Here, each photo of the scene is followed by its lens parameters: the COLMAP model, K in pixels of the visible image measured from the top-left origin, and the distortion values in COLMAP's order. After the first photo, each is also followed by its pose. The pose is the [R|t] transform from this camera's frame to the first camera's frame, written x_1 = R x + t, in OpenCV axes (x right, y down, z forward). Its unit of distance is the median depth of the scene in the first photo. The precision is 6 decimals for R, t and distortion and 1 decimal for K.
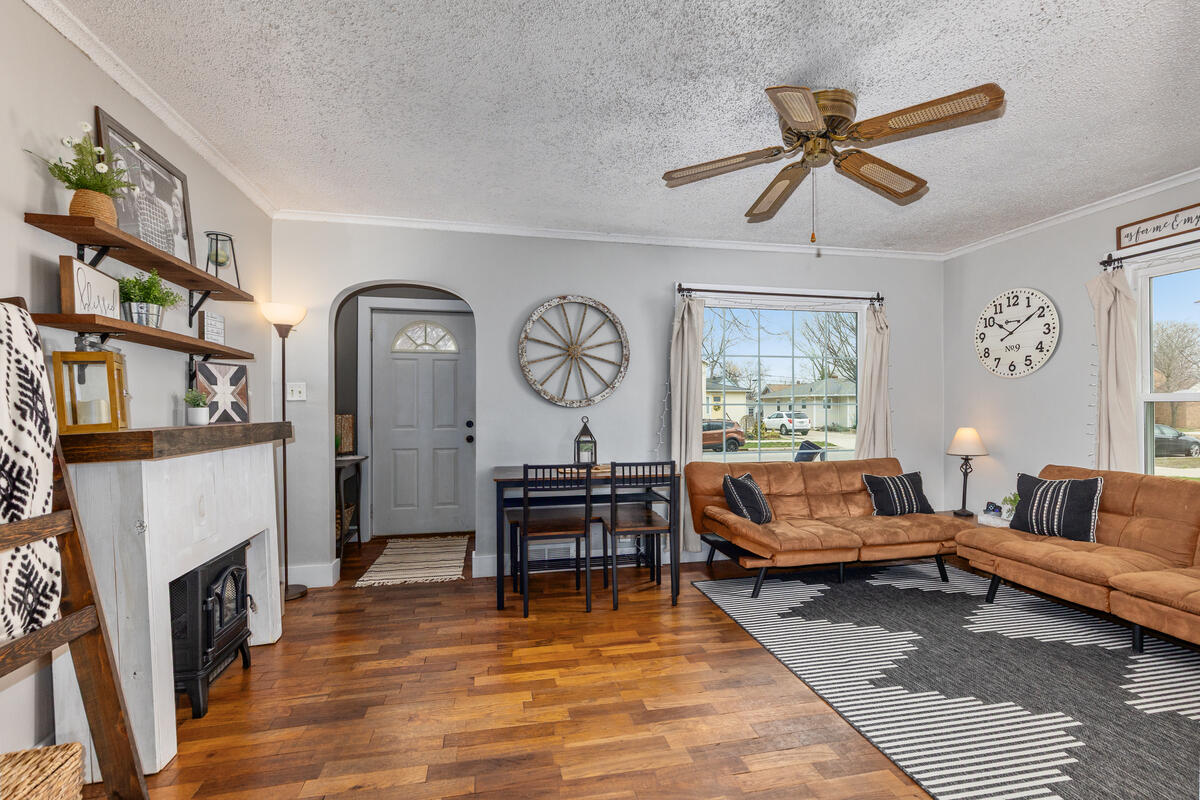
lens RADIAL K [[546.6, 0, 606.3], [0, 546.6, 414.7], [0, 0, 1]] dist [0.002295, -0.000642]
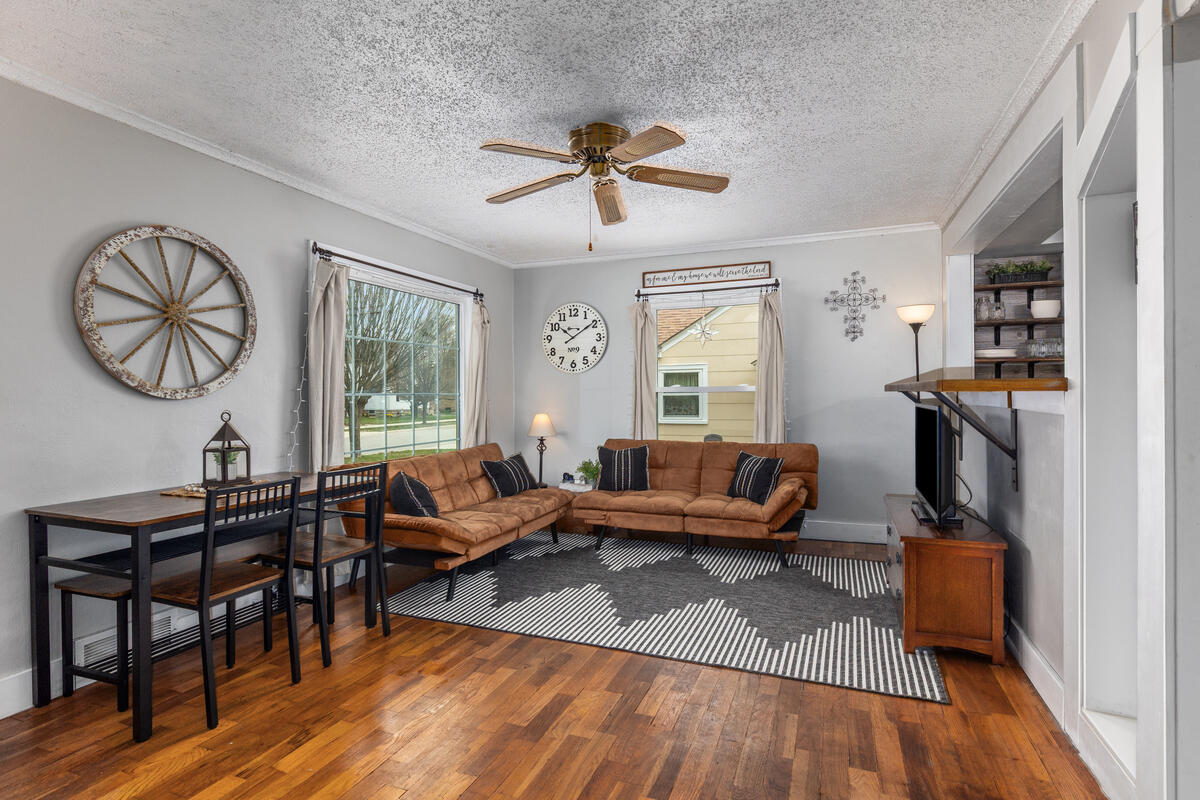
lens RADIAL K [[597.1, 0, 613.9], [0, 597.1, 397.2], [0, 0, 1]] dist [-0.001033, -0.000709]
pose [[0.542825, -0.005559, 0.839827, -0.384121], [0.015835, 0.999868, -0.003616, -0.004986], [-0.839696, 0.015262, 0.542842, 0.179009]]
